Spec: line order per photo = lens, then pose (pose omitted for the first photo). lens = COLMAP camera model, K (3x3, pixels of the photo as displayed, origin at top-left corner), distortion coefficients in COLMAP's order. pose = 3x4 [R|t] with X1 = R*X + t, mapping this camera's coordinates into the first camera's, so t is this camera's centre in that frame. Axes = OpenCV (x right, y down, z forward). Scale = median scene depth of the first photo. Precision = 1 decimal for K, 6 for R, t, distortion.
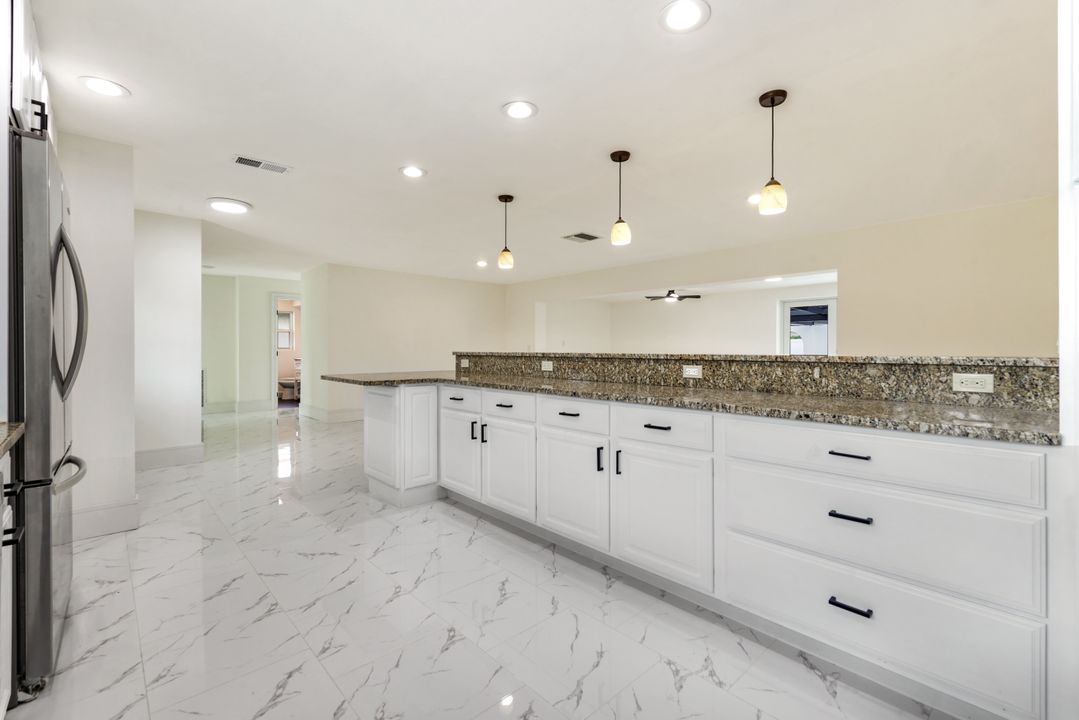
lens RADIAL K [[476.5, 0, 541.1], [0, 476.5, 350.6], [0, 0, 1]] dist [0.000519, -0.000014]
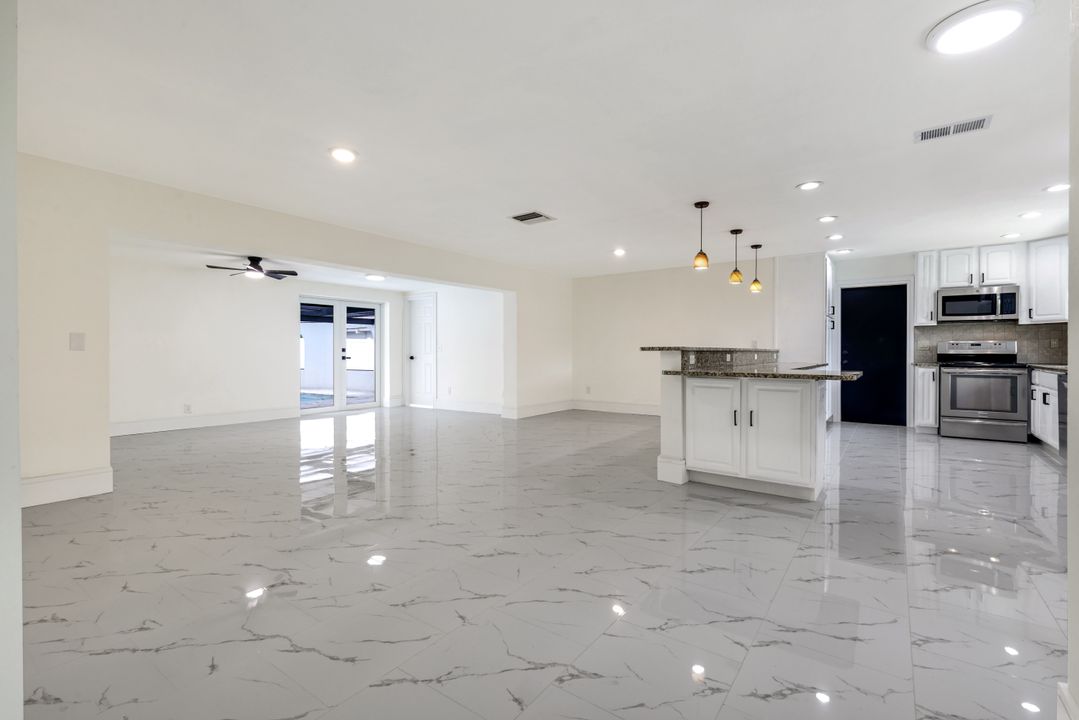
lens RADIAL K [[487.0, 0, 535.6], [0, 487.0, 353.0], [0, 0, 1]] dist [0.001638, -0.000308]
pose [[-0.179141, -0.002057, 0.983821, -1.832684], [0.002435, 0.999994, 0.002534, 0.021704], [-0.983820, 0.002850, -0.179135, 2.596937]]
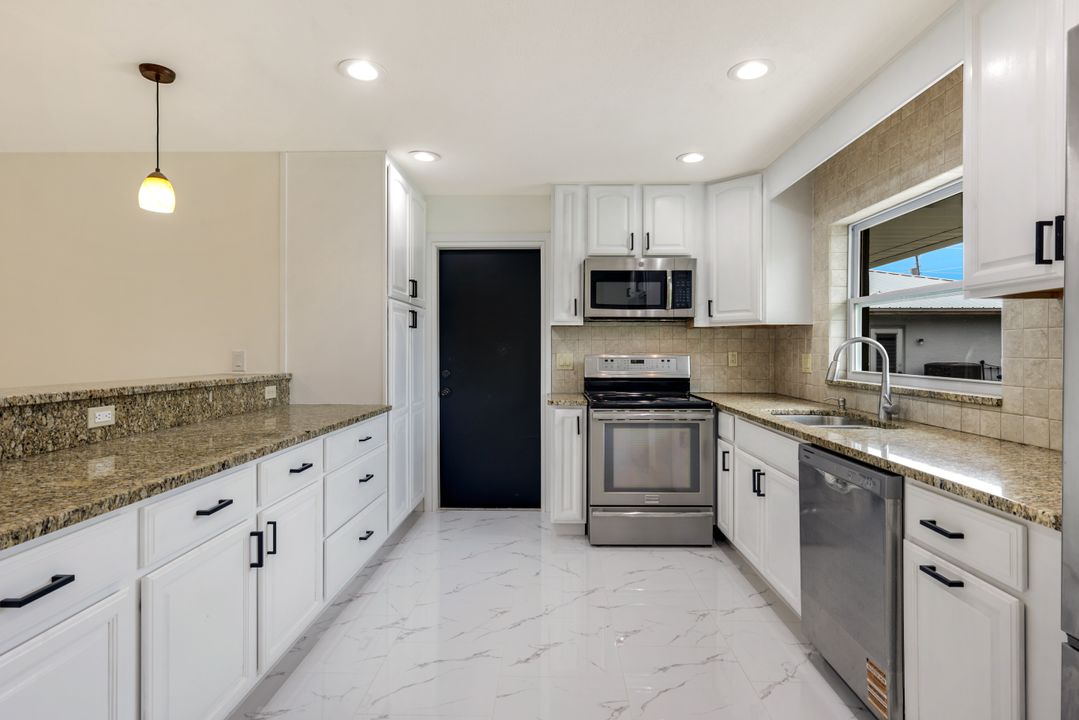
lens RADIAL K [[543.2, 0, 539.0], [0, 543.2, 351.1], [0, 0, 1]] dist [0.000937, -0.000001]
pose [[-0.704841, 0.000097, 0.709365, -0.651975], [0.002844, 0.999992, 0.002689, -0.046309], [-0.709359, 0.003913, -0.704836, 1.189019]]
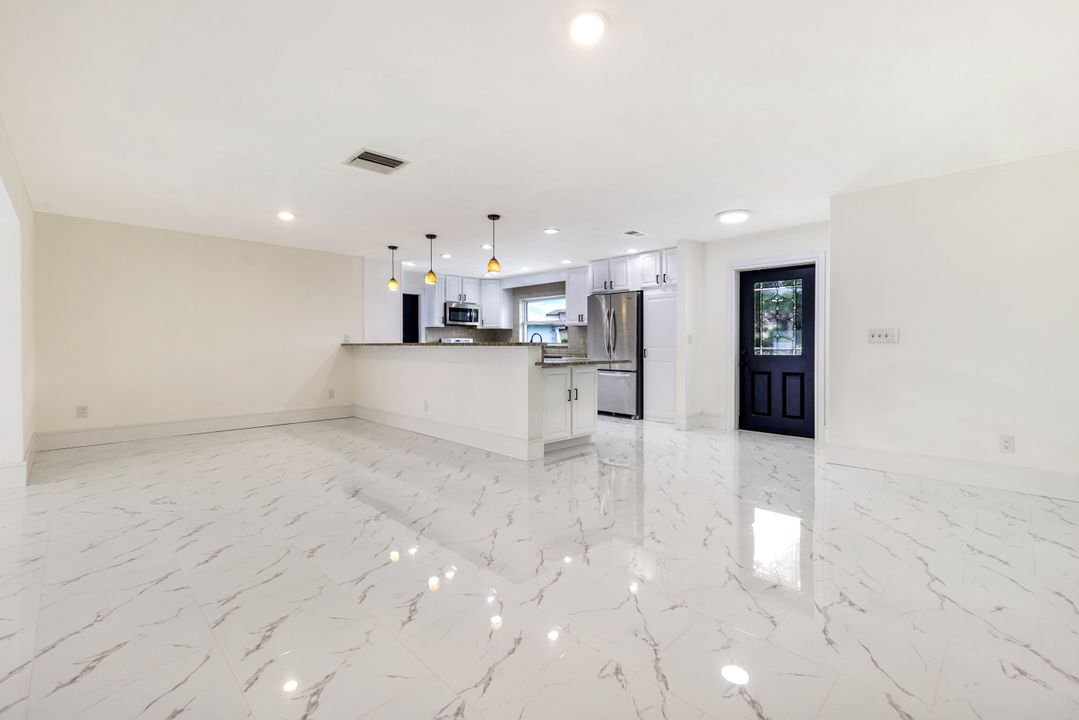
lens RADIAL K [[476.5, 0, 541.1], [0, 476.5, 350.6], [0, 0, 1]] dist [0.000519, -0.000014]
pose [[-0.999804, 0.003032, -0.019582, -0.308403], [0.002722, 0.999871, 0.015831, 0.010349], [0.019628, 0.015775, -0.999683, 3.700653]]
